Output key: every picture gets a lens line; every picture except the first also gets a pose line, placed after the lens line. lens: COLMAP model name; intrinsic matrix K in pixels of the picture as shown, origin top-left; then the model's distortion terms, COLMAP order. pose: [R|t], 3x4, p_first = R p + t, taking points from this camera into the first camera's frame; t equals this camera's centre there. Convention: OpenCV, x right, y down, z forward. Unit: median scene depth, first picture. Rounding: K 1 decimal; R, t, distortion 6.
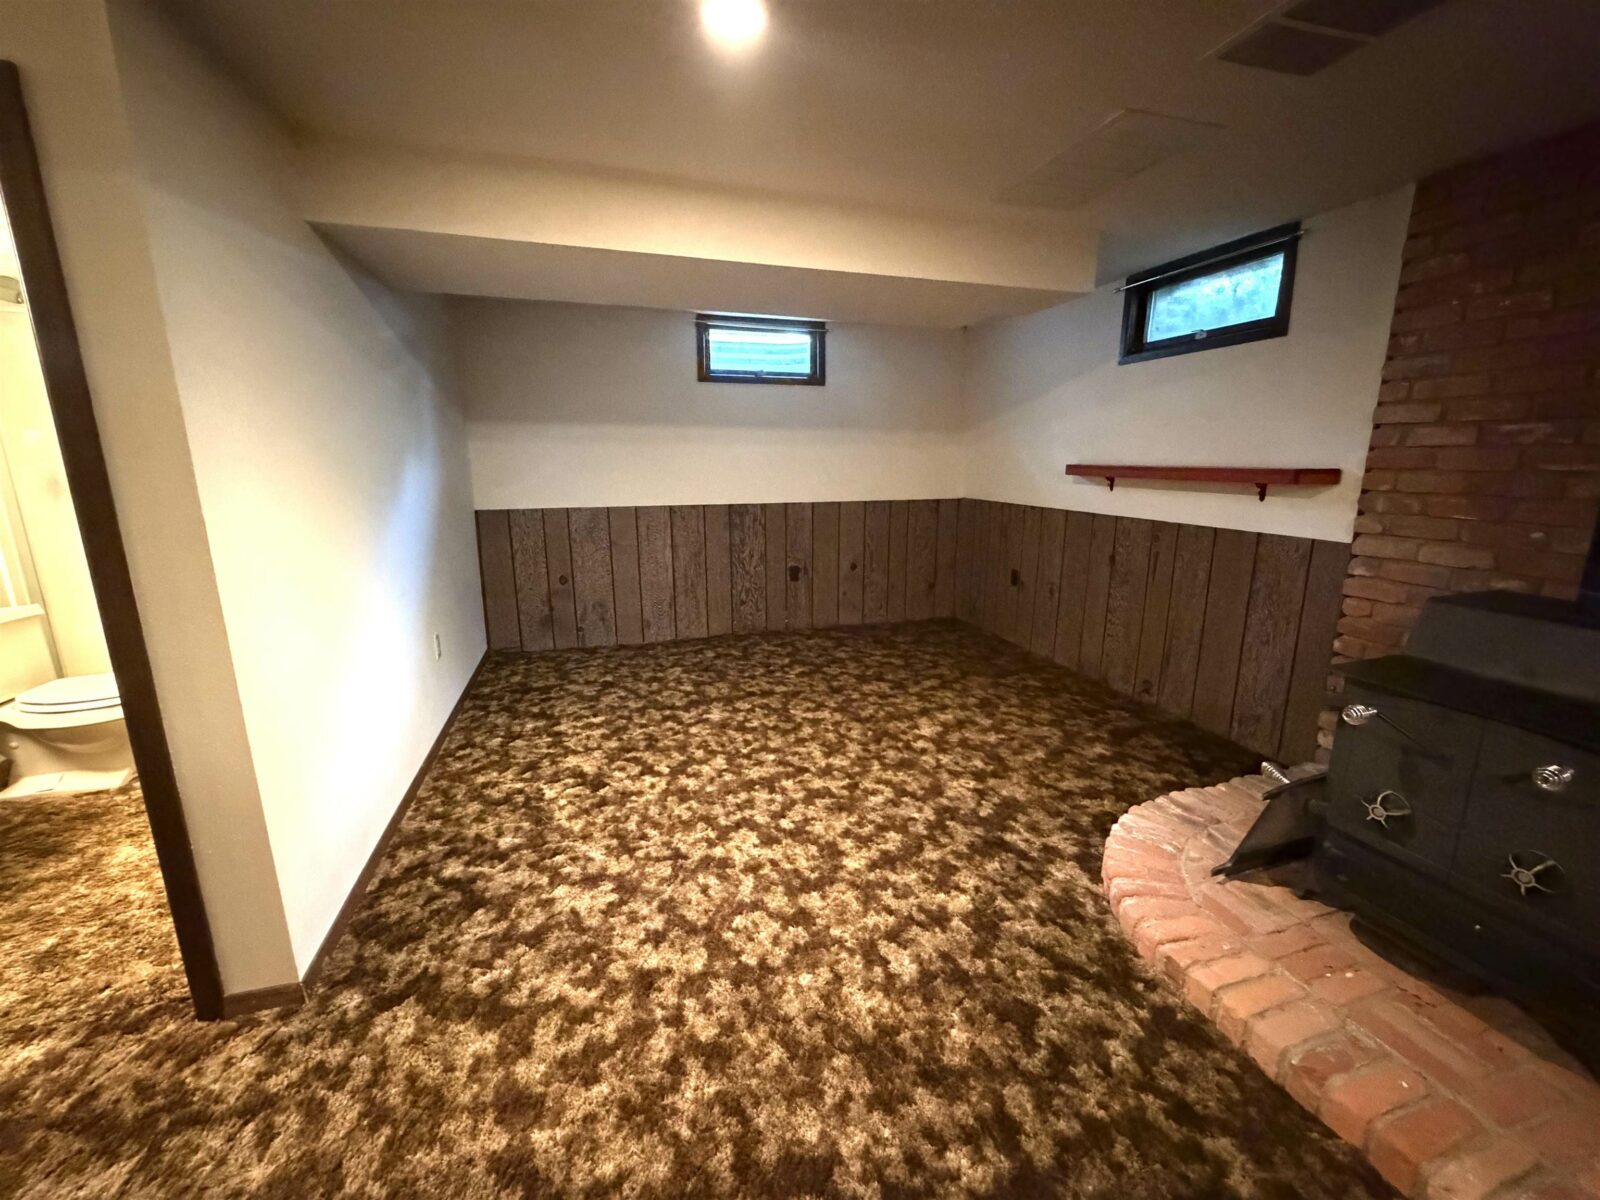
lens RADIAL K [[652.0, 0, 800.1], [0, 652.0, 600.0], [0, 0, 1]] dist [-0.003057, -0.000052]
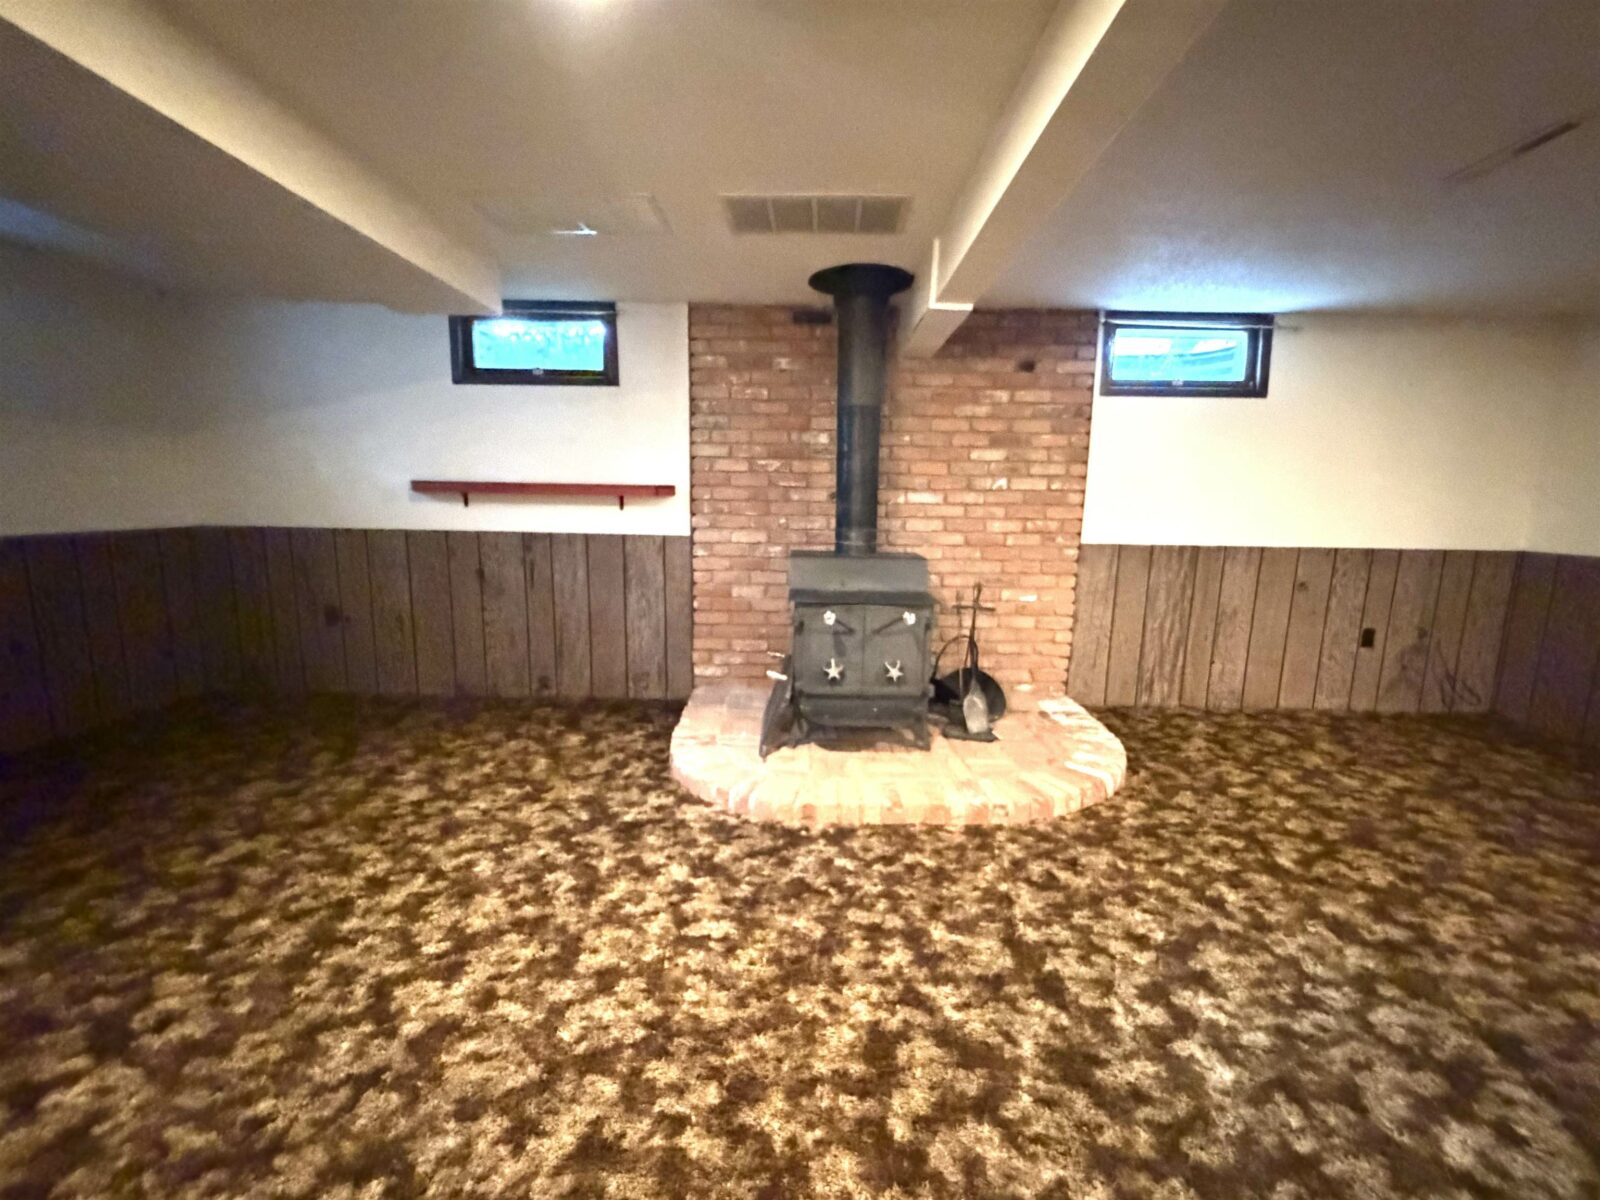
lens RADIAL K [[652.0, 0, 803.5], [0, 652.0, 600.5], [0, 0, 1]] dist [-0.003057, -0.000052]
pose [[0.304019, -0.145356, 0.941512, -0.619723], [0.188992, 0.977851, 0.089940, -0.032278], [-0.933732, 0.150594, 0.324756, 0.368683]]
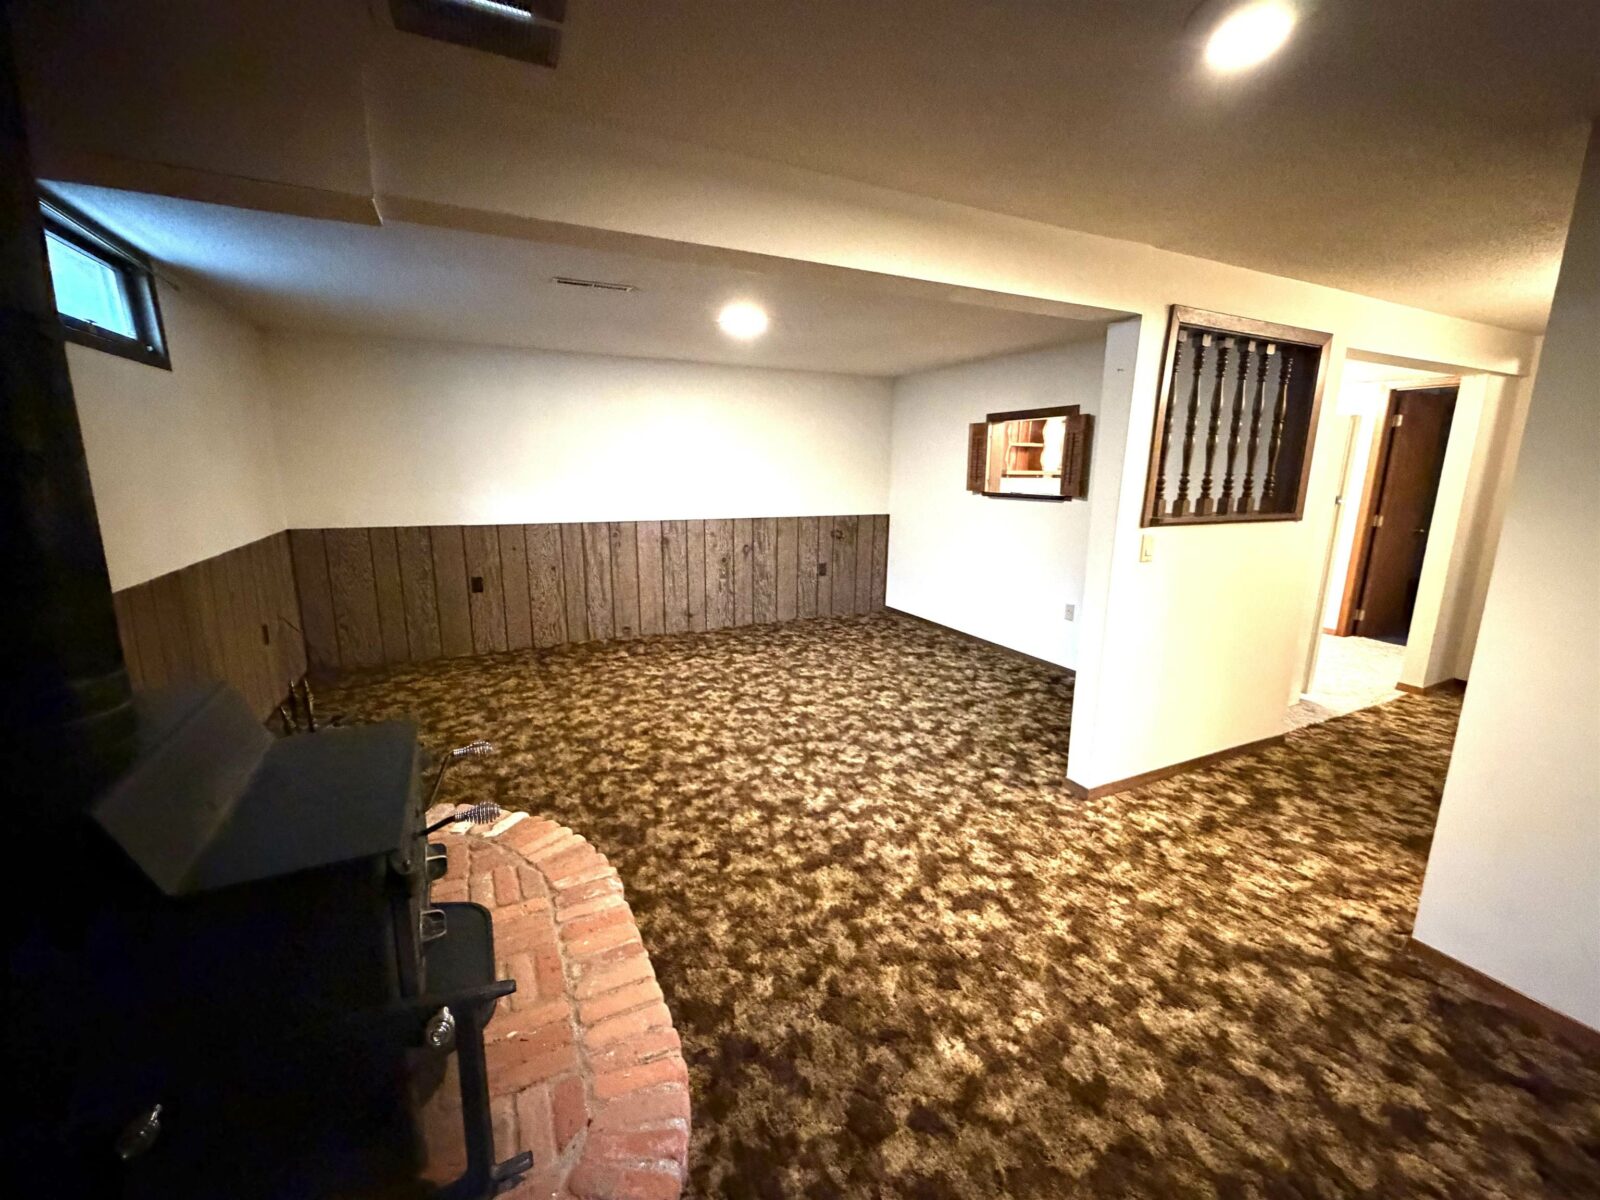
lens RADIAL K [[652.0, 0, 801.7], [0, 652.0, 608.8], [0, 0, 1]] dist [-0.003057, -0.000052]
pose [[-0.987794, 0.023421, -0.153993, 0.425831], [-0.043367, 0.908189, 0.416307, -0.341657], [0.149605, 0.417904, -0.896089, 1.309990]]
